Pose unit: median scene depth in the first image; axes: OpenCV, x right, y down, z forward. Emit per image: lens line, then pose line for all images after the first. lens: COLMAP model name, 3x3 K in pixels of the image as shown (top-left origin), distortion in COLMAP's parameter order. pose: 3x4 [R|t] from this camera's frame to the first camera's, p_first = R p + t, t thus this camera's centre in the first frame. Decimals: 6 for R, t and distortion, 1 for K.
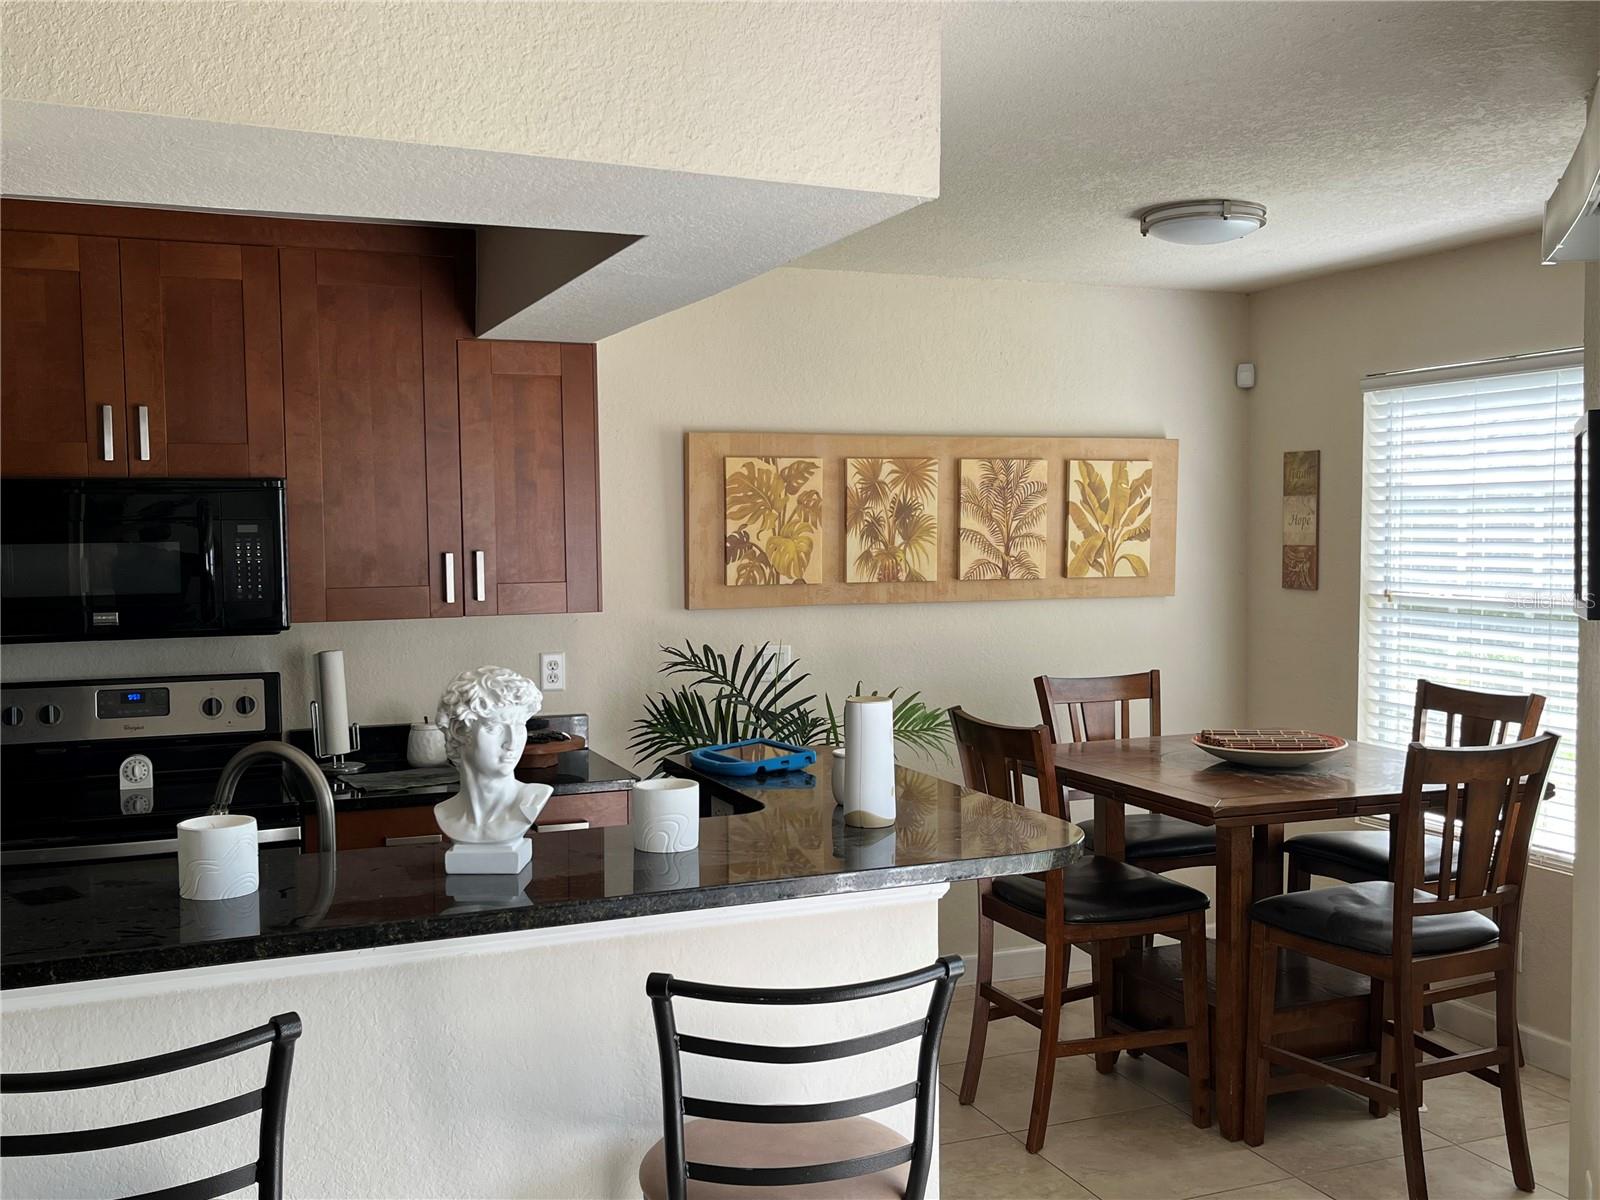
lens RADIAL K [[1466.0, 0, 766.7], [0, 1466.0, 619.4], [0, 0, 1]] dist [0.031252, 0.000000]
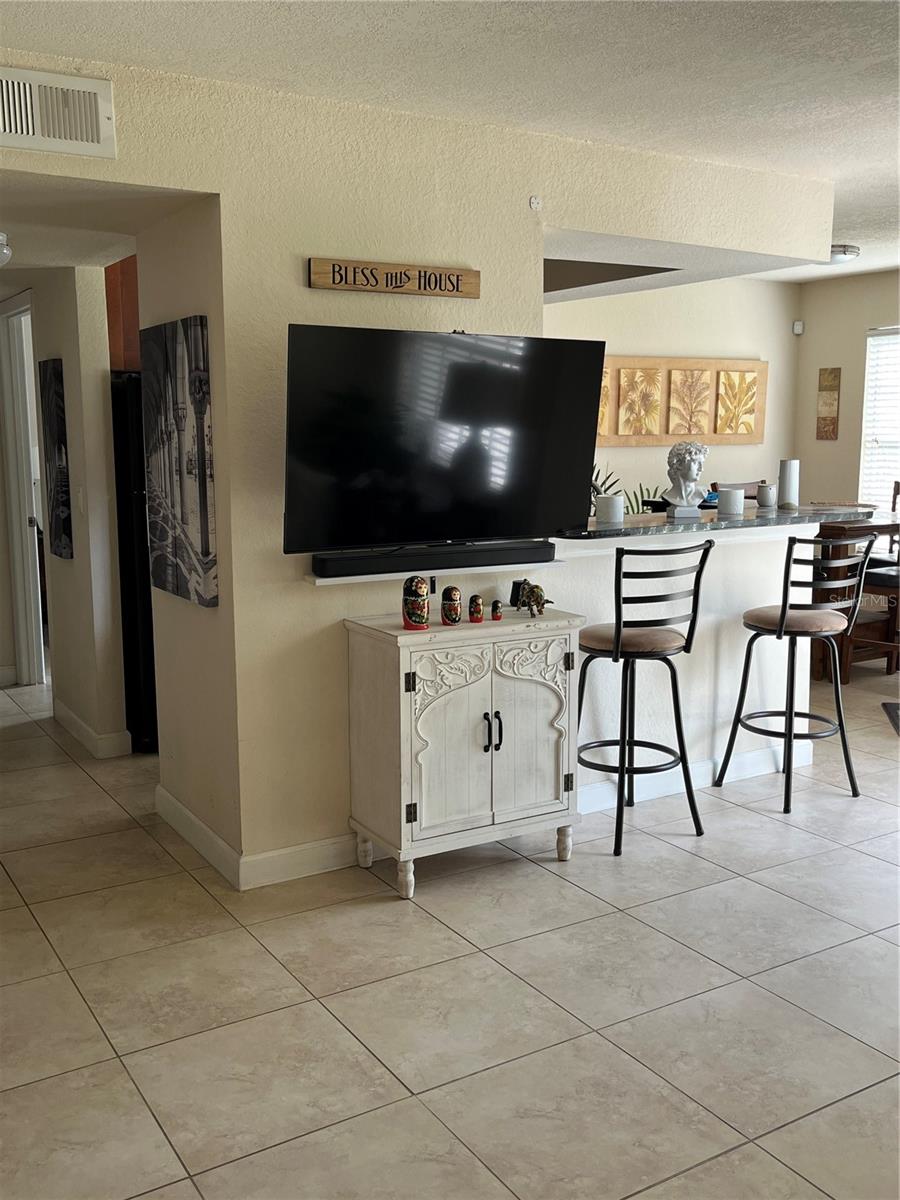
lens RADIAL K [[1099.5, 0, 453.1], [0, 1099.5, 606.1], [0, 0, 1]] dist [0.031252, 0.000000]
pose [[0.984253, -0.026108, 0.174829, -0.424800], [0.009358, 0.995342, 0.095955, 0.059137], [-0.176520, -0.092808, 0.979912, -0.405424]]
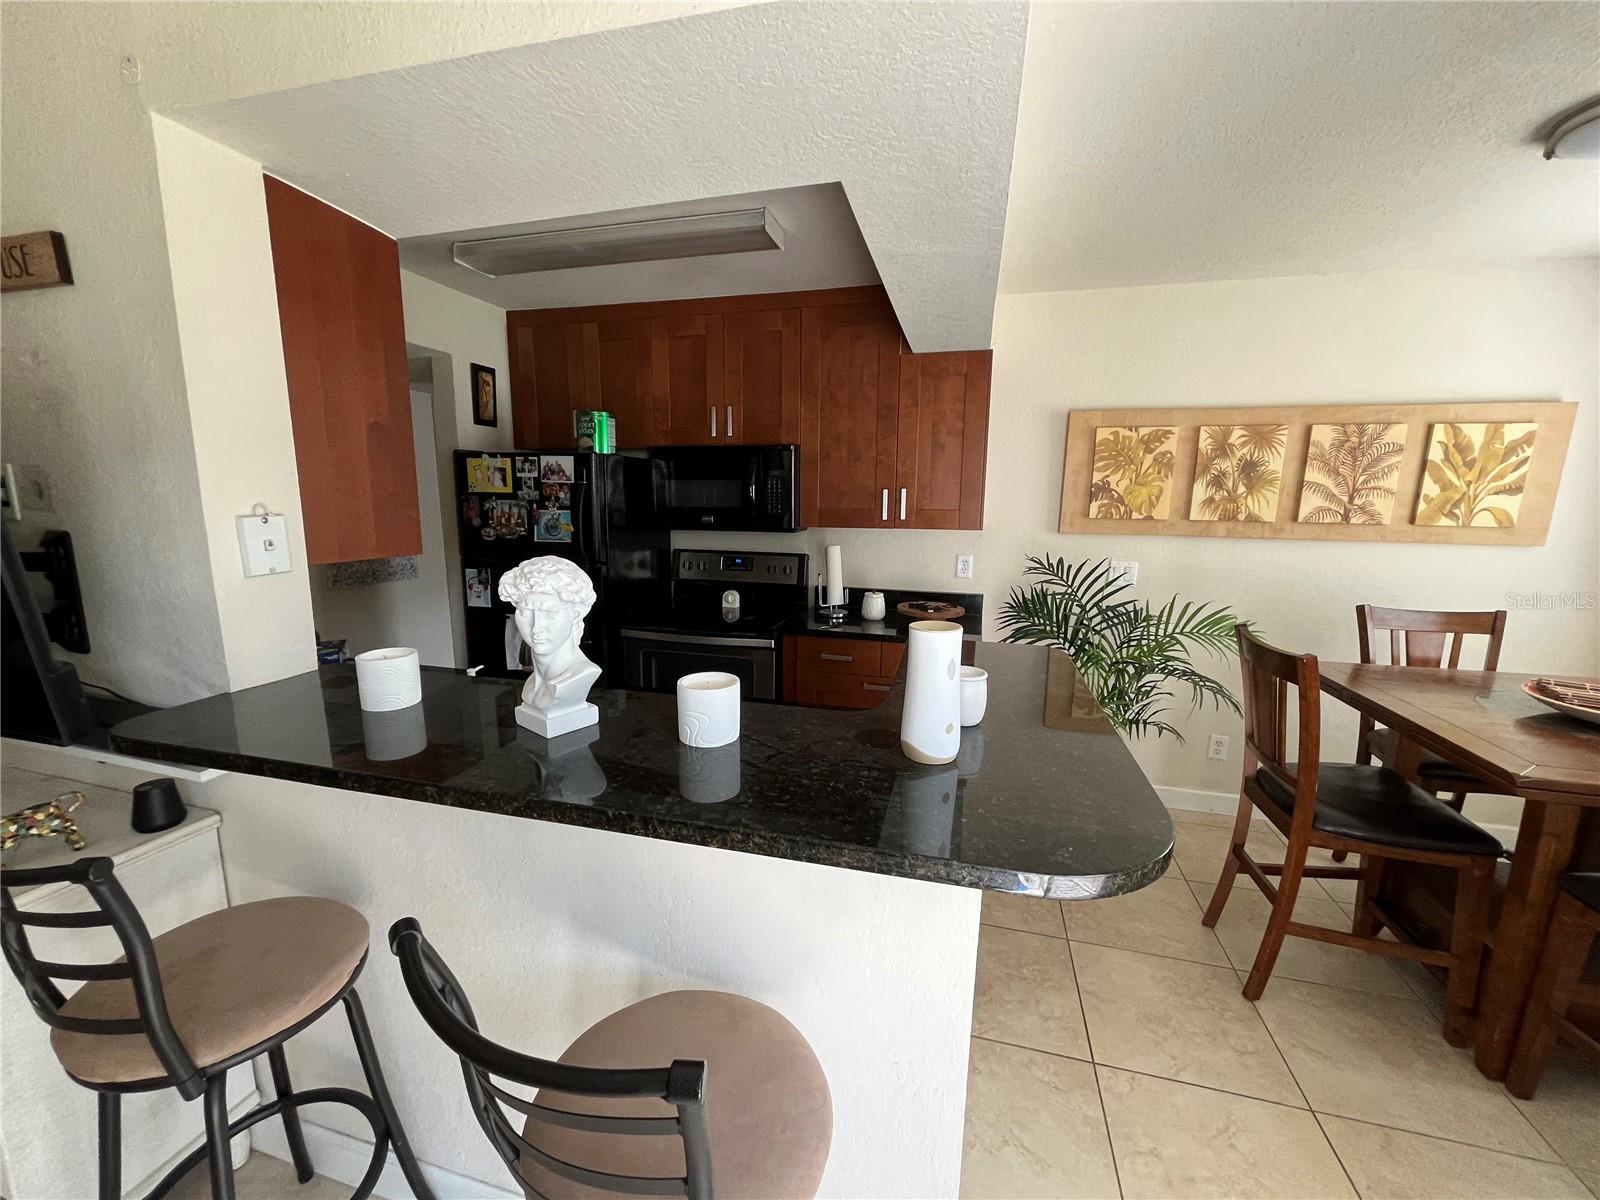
lens RADIAL K [[639.9, 0, 786.8], [0, 639.9, 604.6], [0, 0, 1]] dist [-0.010291, 0.001843]
pose [[0.804877, 0.118525, -0.581486, 0.109015], [-0.055696, 0.990614, 0.124826, -0.000054], [0.590823, -0.068083, 0.803924, 0.298449]]
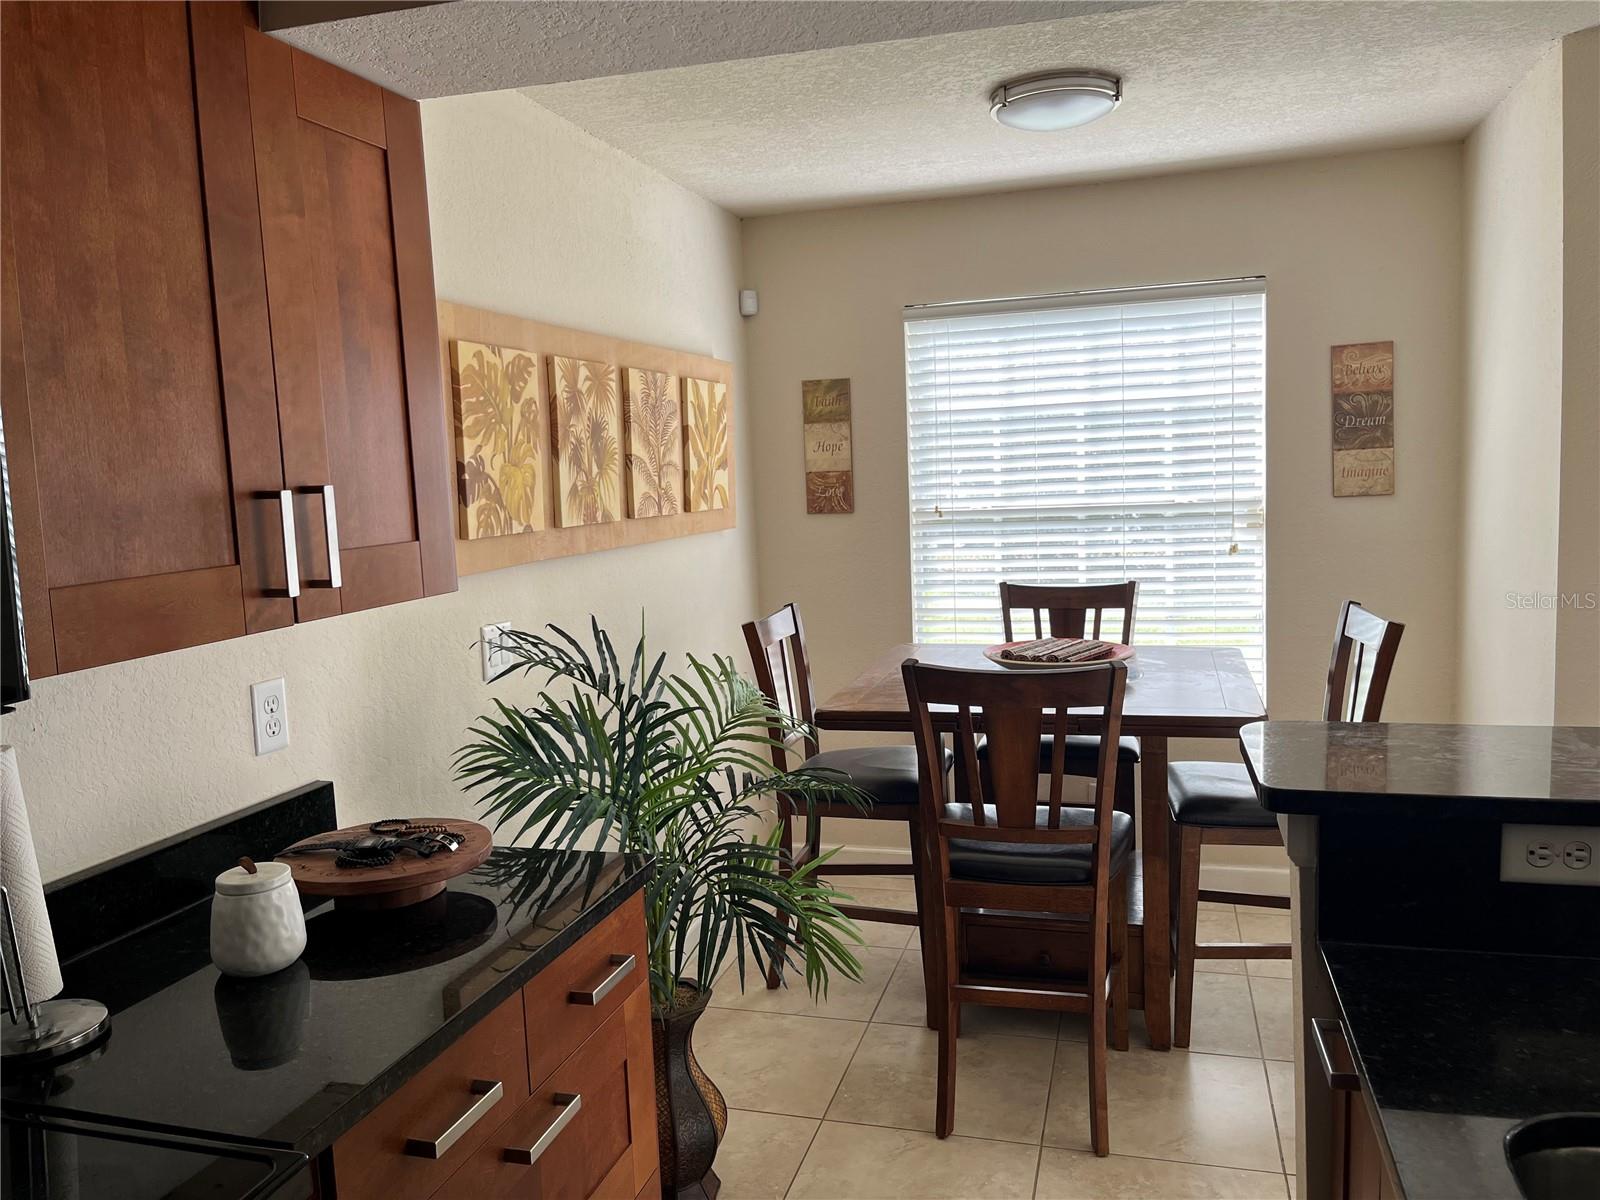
lens RADIAL K [[1227.4, 0, 809.0], [0, 1227.4, 593.0], [0, 0, 1]] dist [0.007899, -0.019058]
pose [[0.597341, -0.098455, 0.795921, -0.367871], [0.089858, 0.994403, 0.055568, -0.015968], [-0.796937, 0.038327, 0.602845, 0.542677]]
